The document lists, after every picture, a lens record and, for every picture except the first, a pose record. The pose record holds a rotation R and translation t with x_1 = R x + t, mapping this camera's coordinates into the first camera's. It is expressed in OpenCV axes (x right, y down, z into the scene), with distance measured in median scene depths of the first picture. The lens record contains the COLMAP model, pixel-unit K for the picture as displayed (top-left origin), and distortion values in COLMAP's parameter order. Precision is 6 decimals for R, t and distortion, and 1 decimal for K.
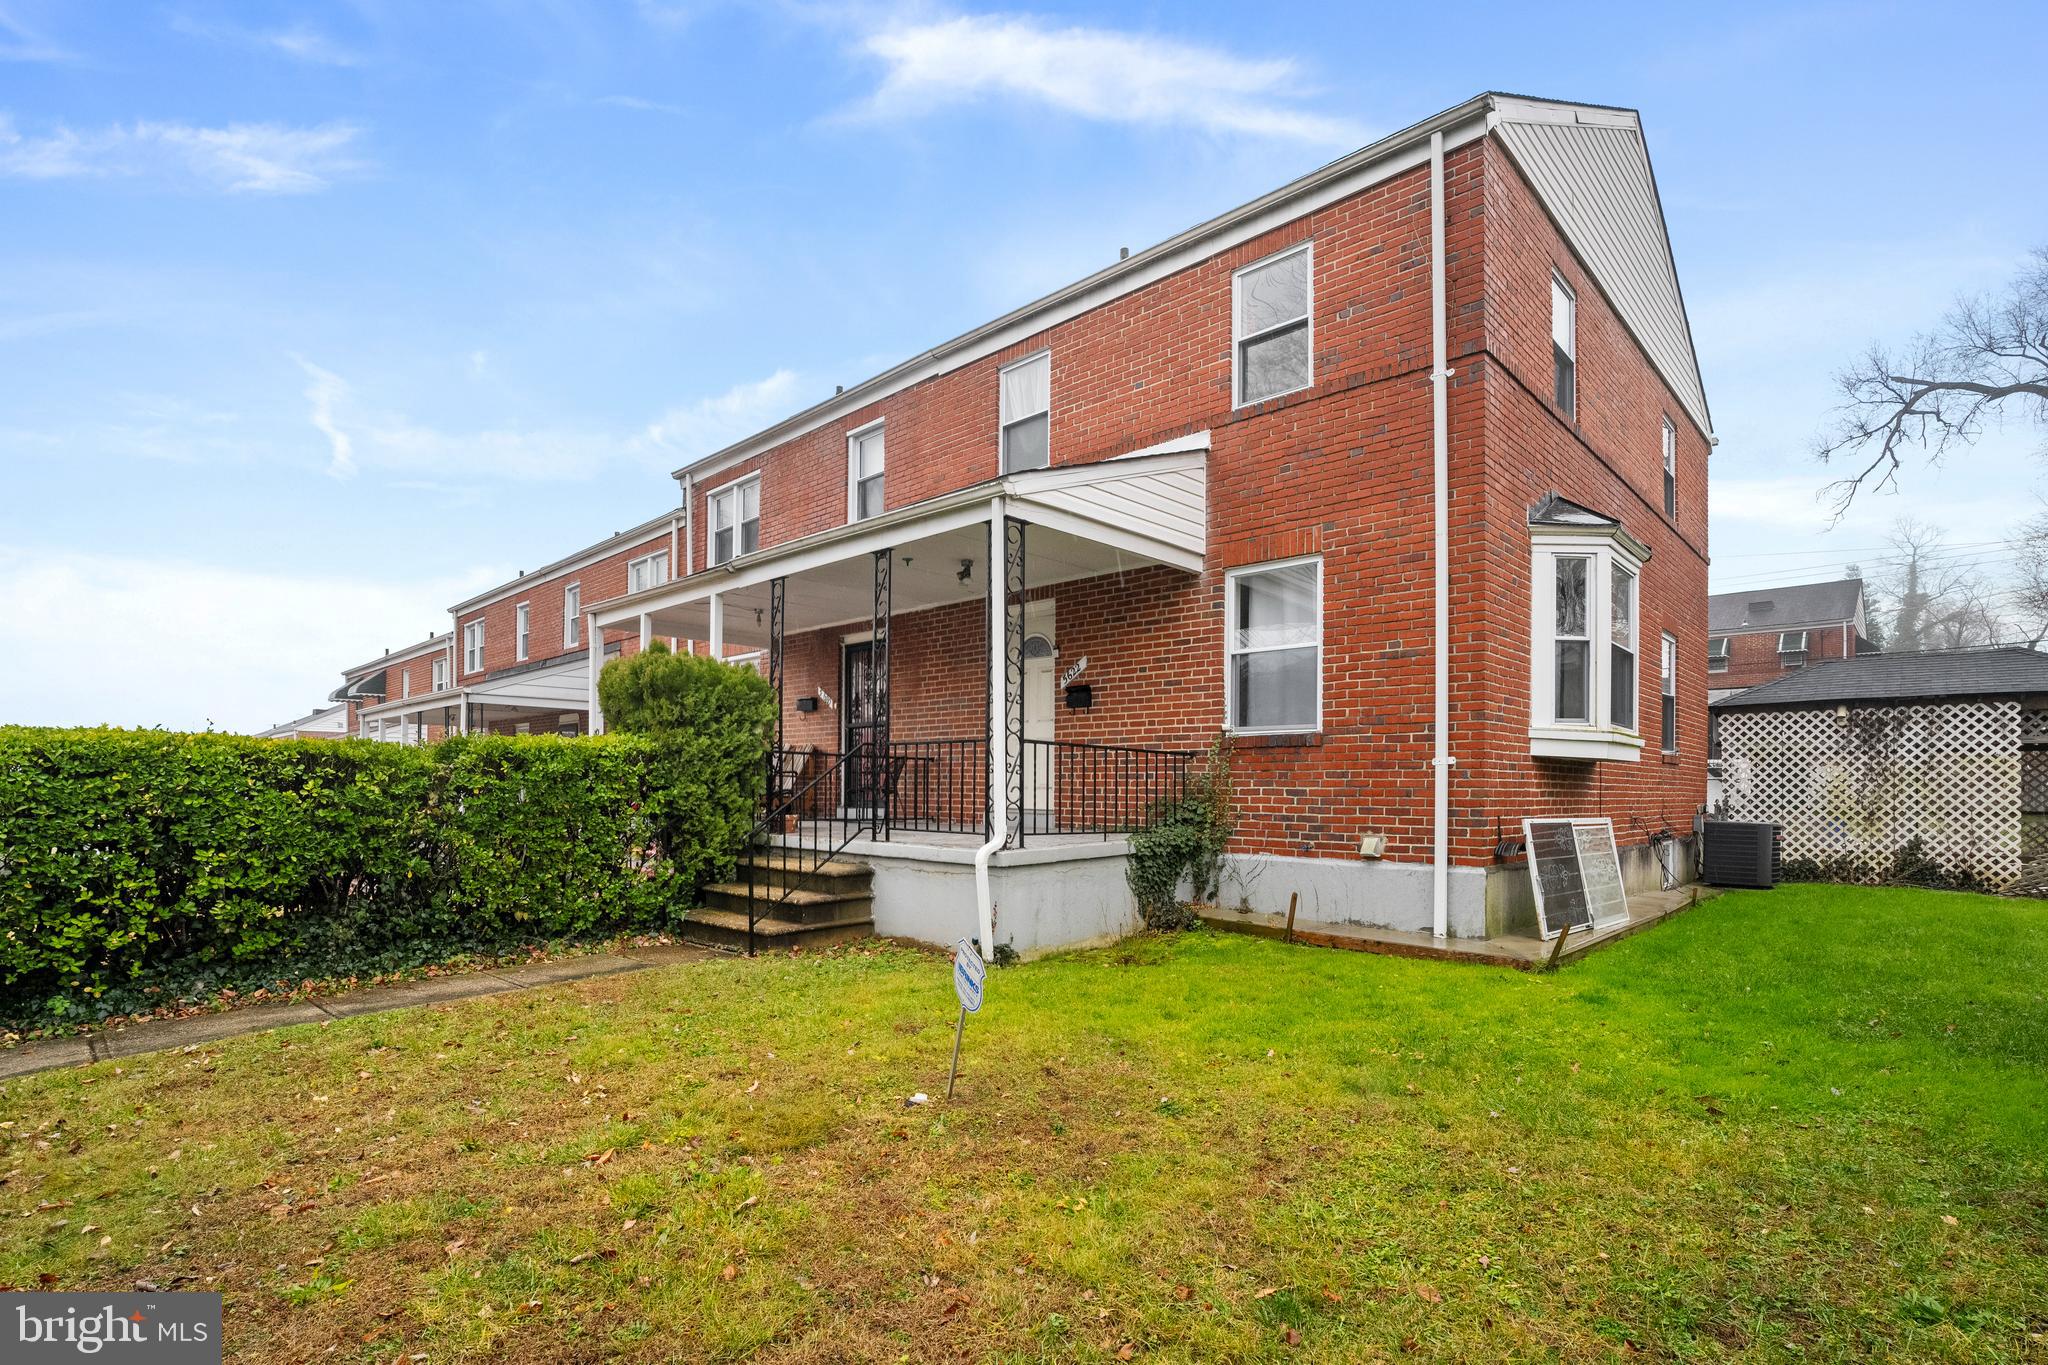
lens RADIAL K [[938.9, 0, 1033.0], [0, 938.9, 638.6], [0, 0, 1]] dist [-0.041780, 0.015001]
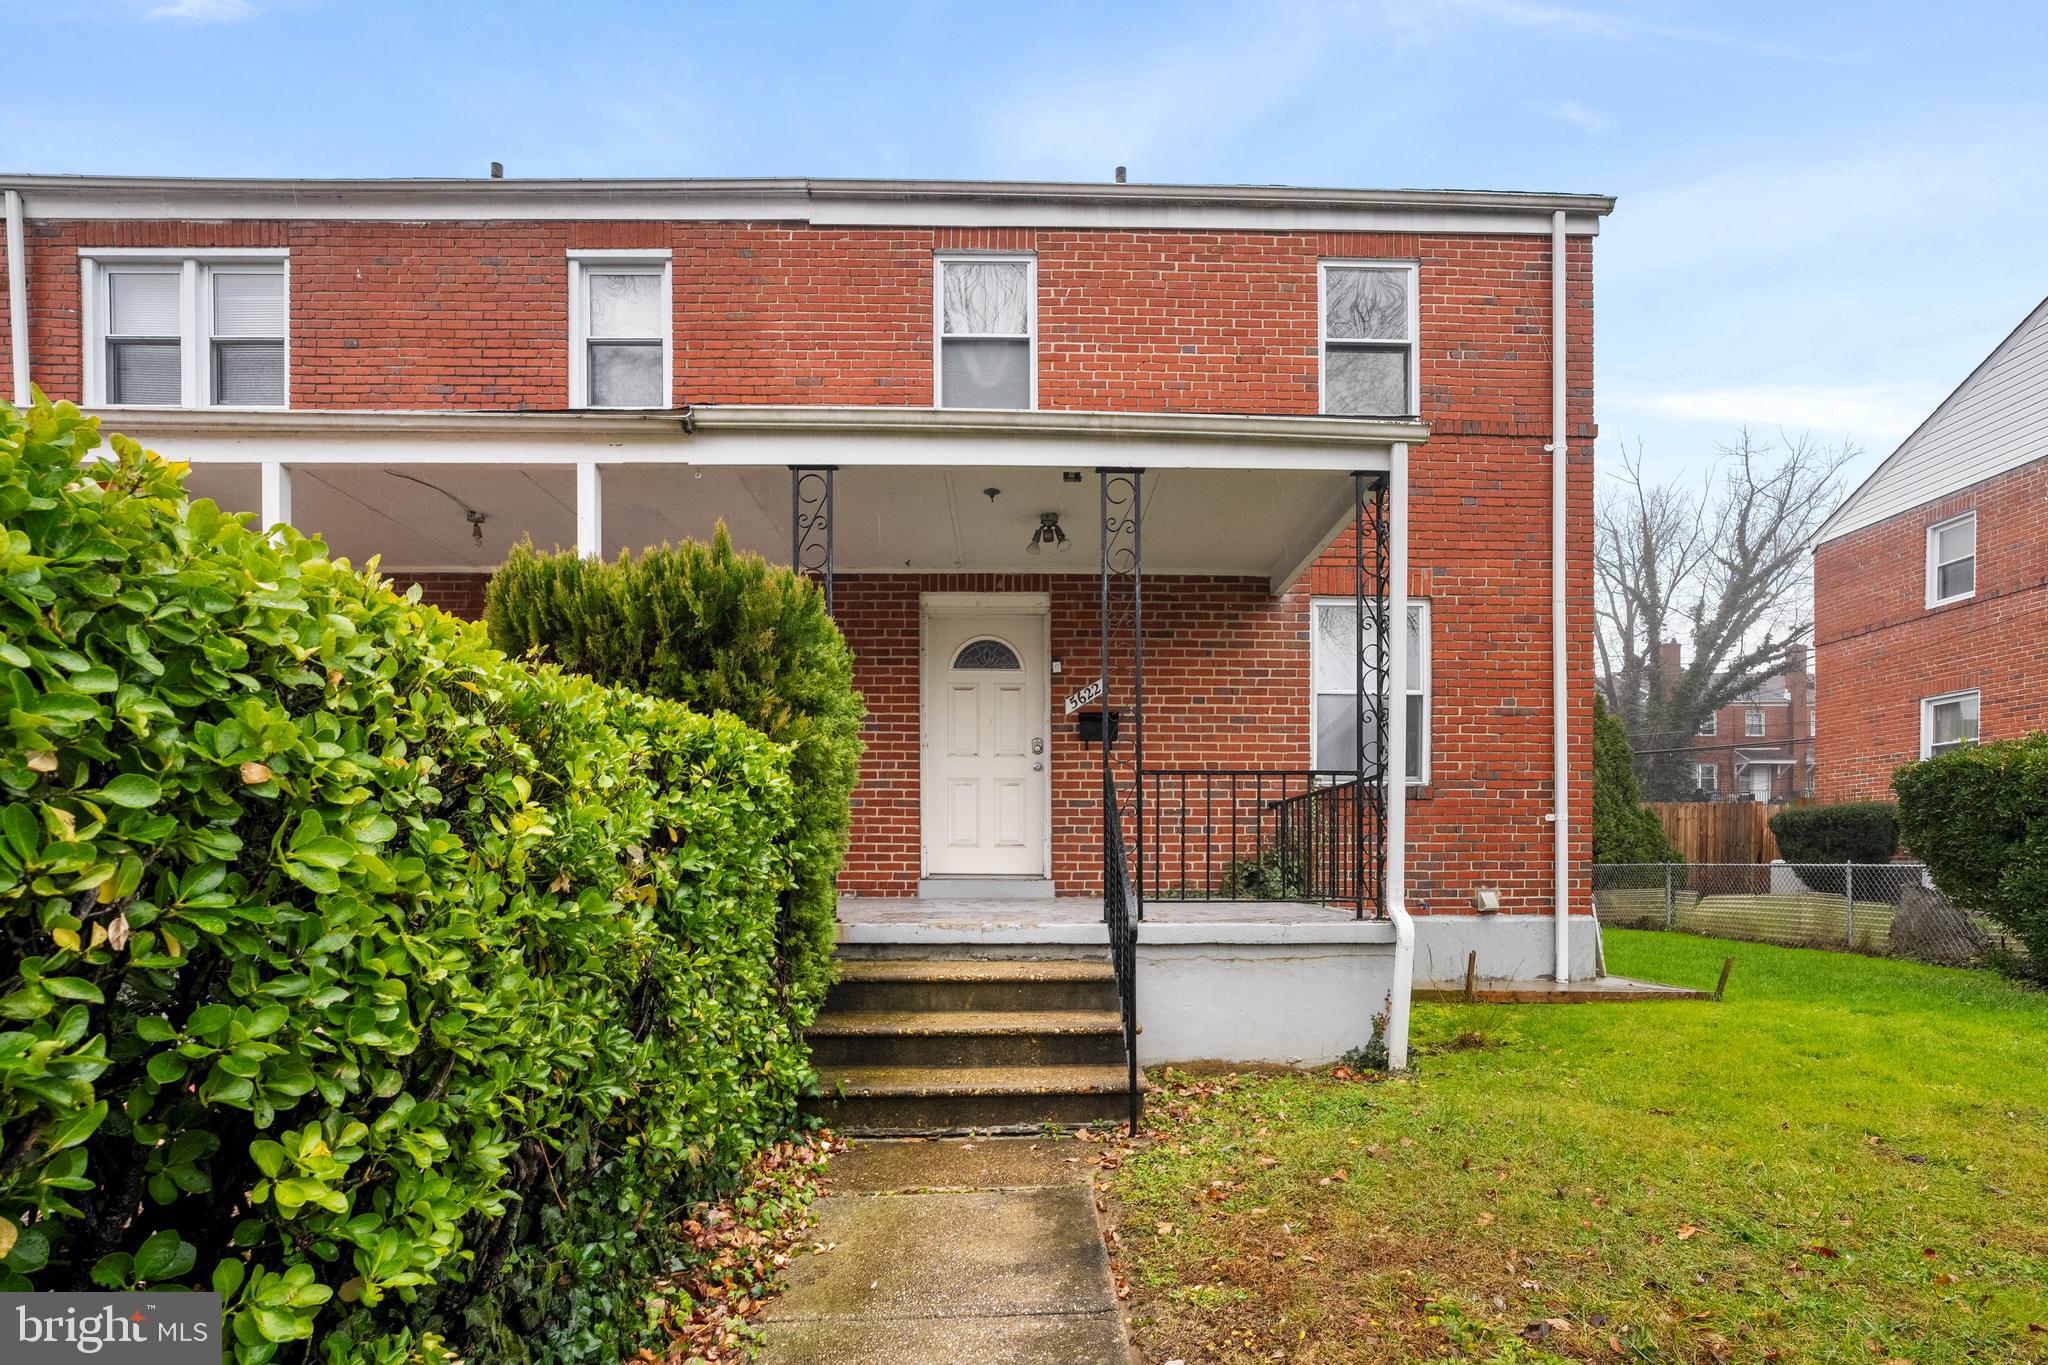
lens RADIAL K [[971.7, 0, 1027.2], [0, 971.7, 776.6], [0, 0, 1]] dist [-0.041685, 0.017628]
pose [[0.715016, 0.054304, 0.696996, -0.591249], [-0.104358, 0.994099, 0.029604, 0.092280], [-0.691275, -0.093904, 0.716464, 0.507469]]
